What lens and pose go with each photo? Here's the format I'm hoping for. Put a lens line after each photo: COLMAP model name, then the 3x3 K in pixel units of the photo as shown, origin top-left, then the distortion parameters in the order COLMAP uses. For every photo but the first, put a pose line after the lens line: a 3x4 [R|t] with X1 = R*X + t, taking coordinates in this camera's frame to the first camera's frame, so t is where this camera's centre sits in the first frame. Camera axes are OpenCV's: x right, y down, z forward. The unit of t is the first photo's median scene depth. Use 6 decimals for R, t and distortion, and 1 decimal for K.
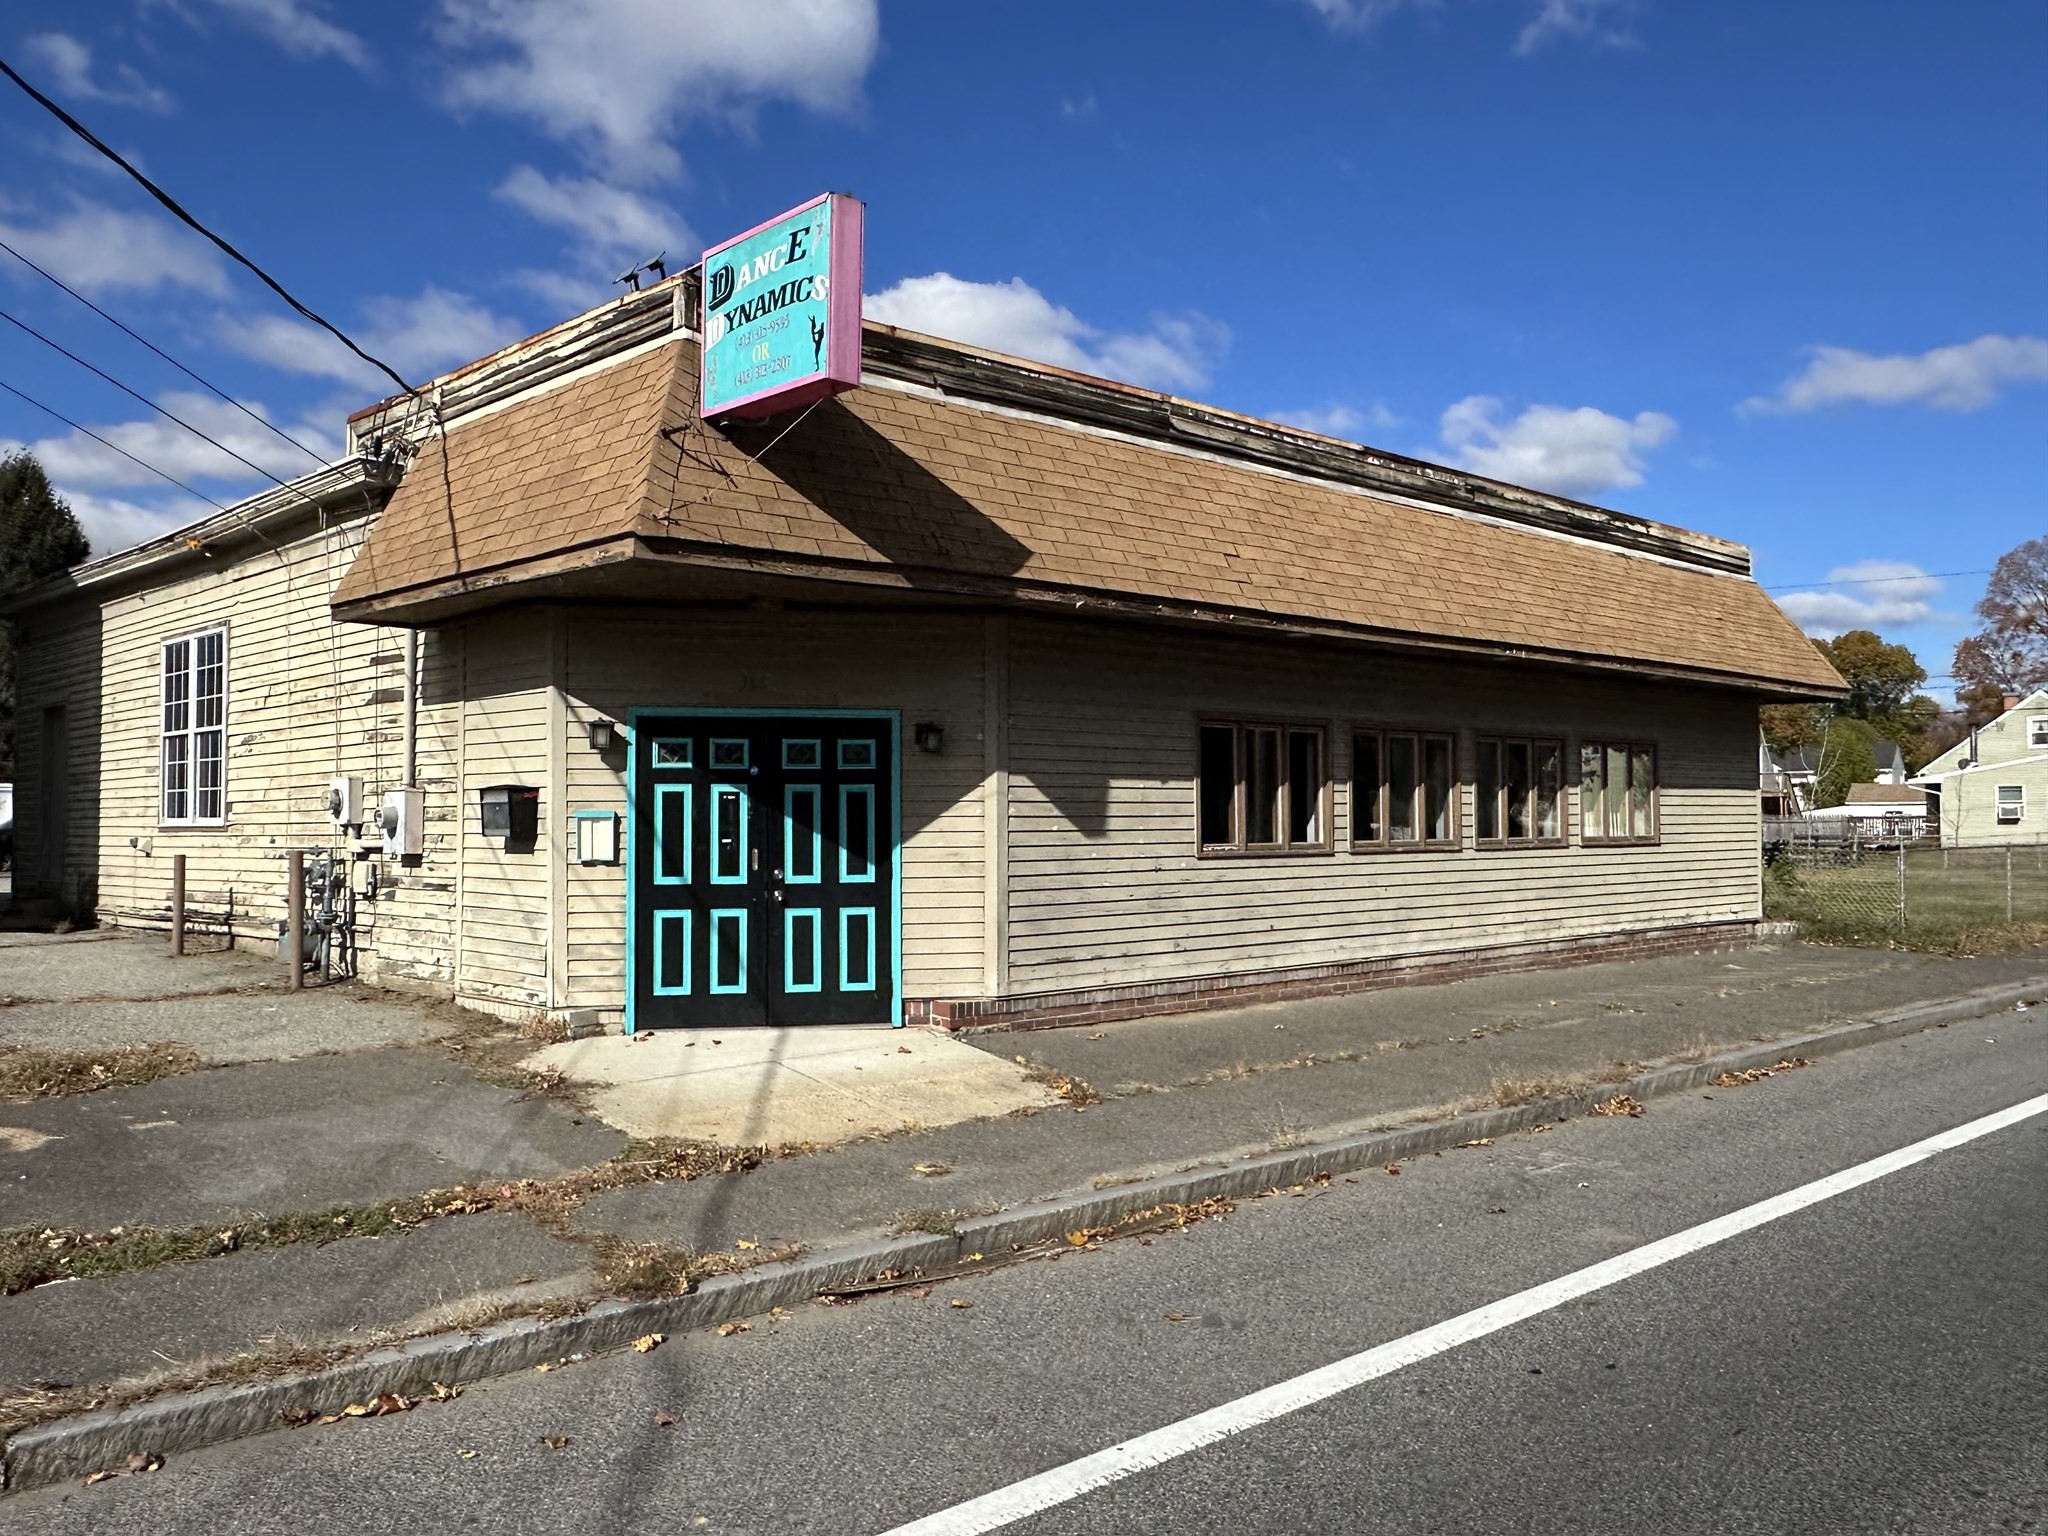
lens RADIAL K [[1697.9, 0, 1023.1], [0, 1697.9, 777.8], [0, 0, 1]] dist [-0.016687, -0.004762]
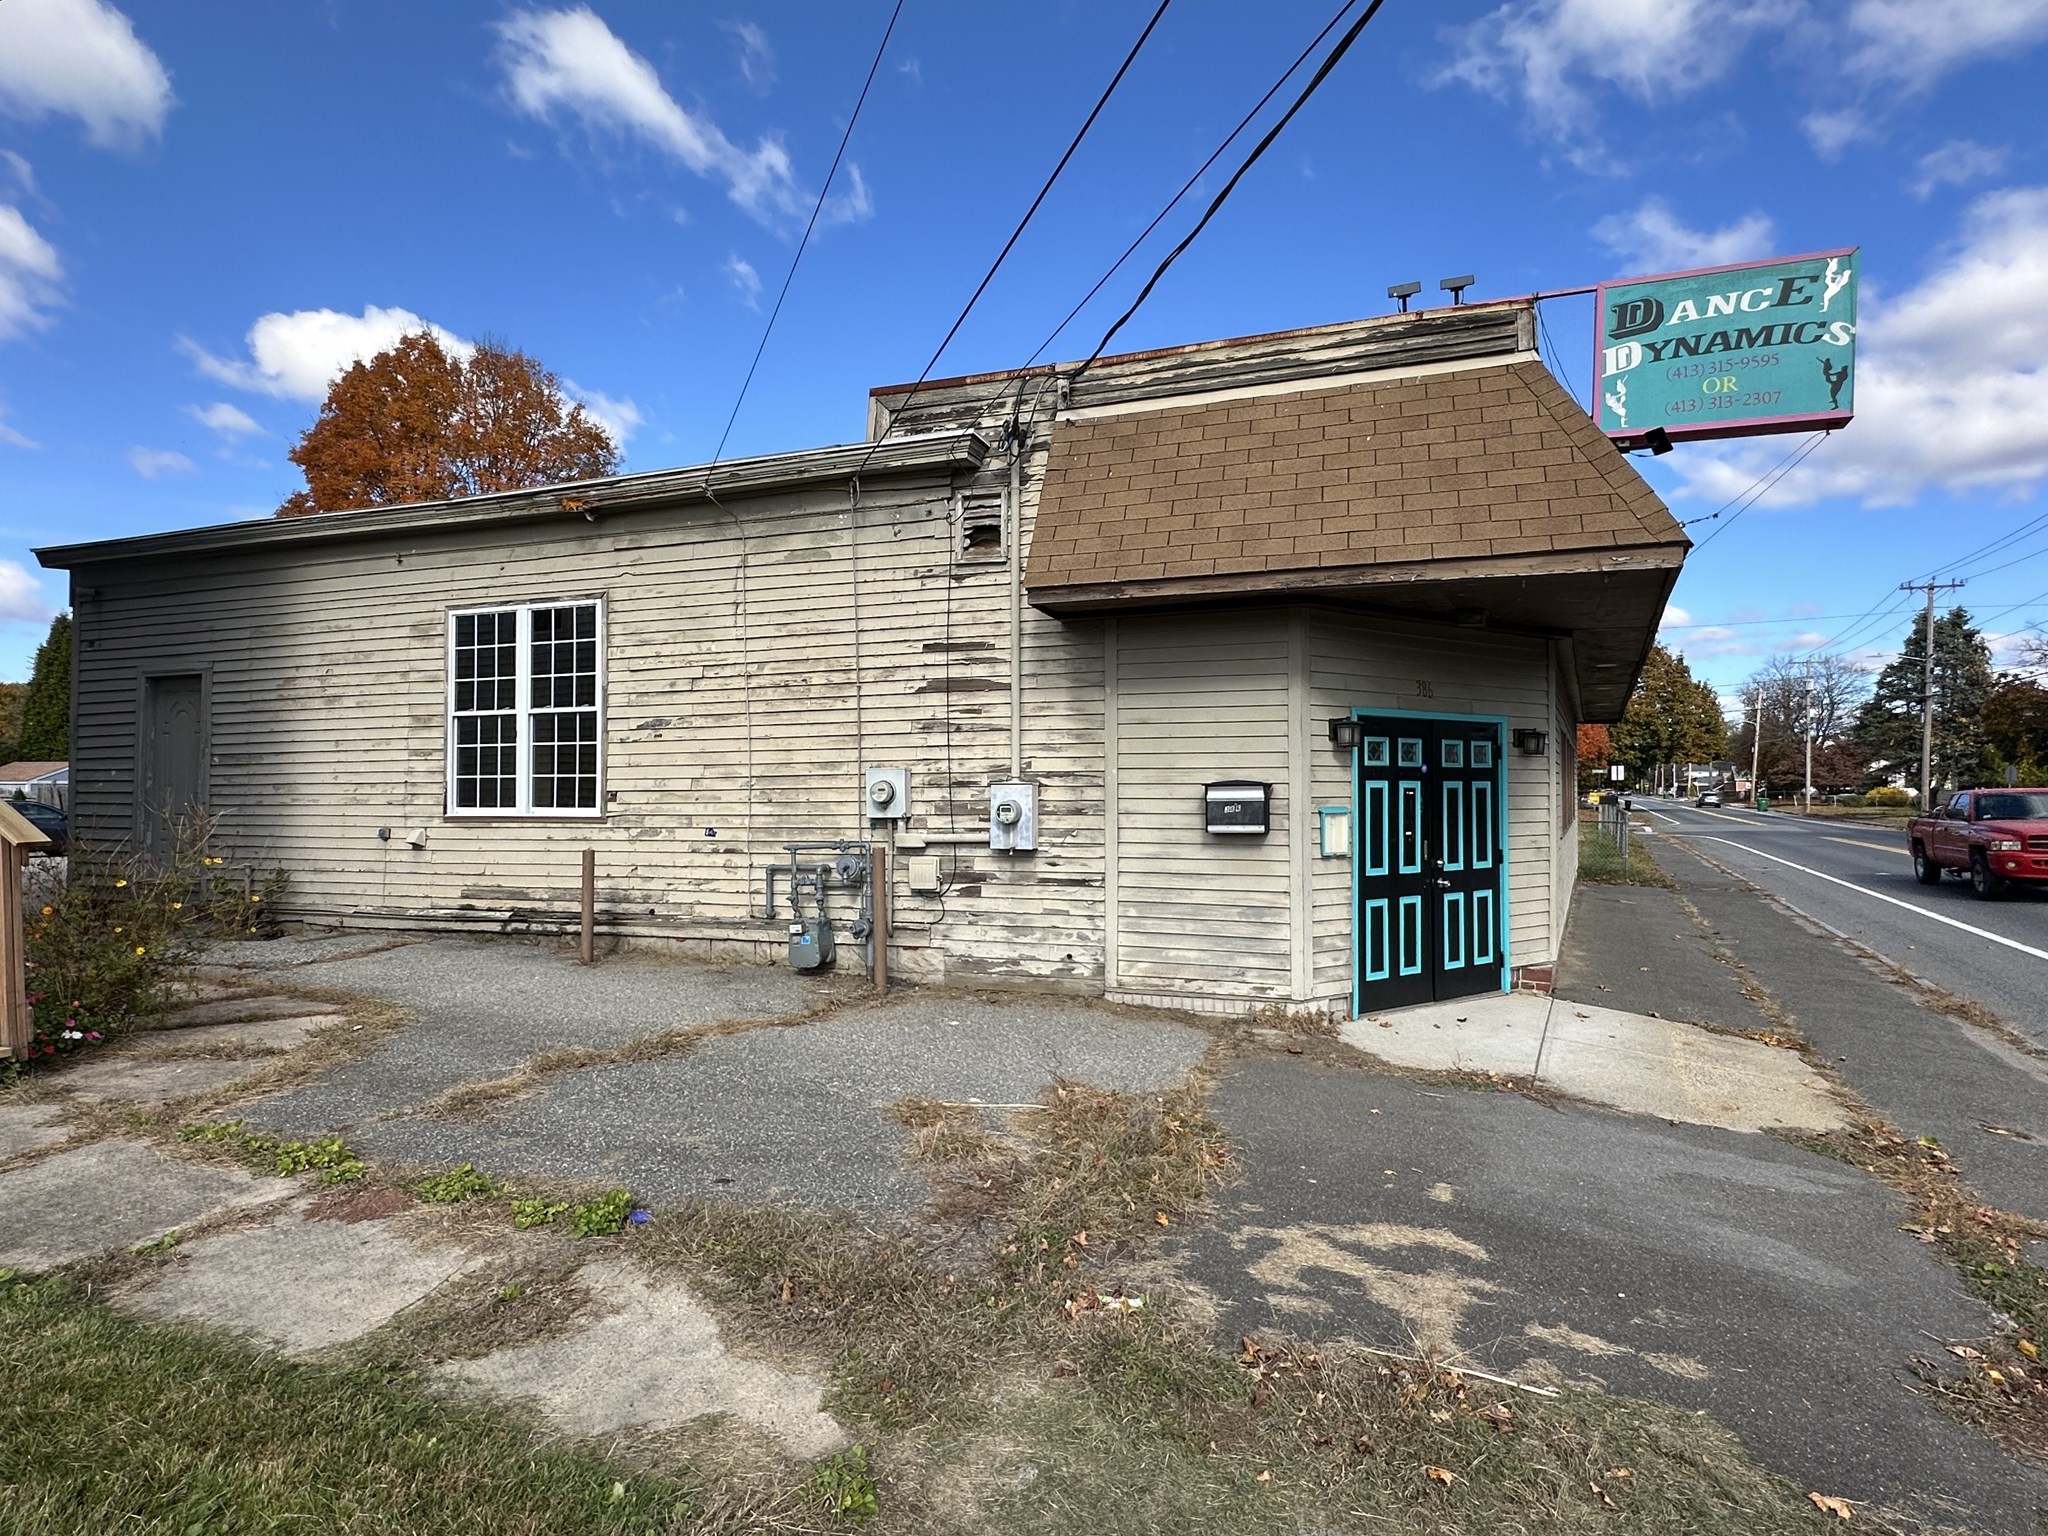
lens RADIAL K [[1222.5, 0, 1028.2], [0, 1222.5, 767.5], [0, 0, 1]] dist [-0.002741, 0.001952]
pose [[0.902396, 0.008880, 0.430816, -0.720874], [-0.011967, 0.999918, 0.004456, -0.005306], [-0.430741, -0.009176, 0.902429, 0.398065]]
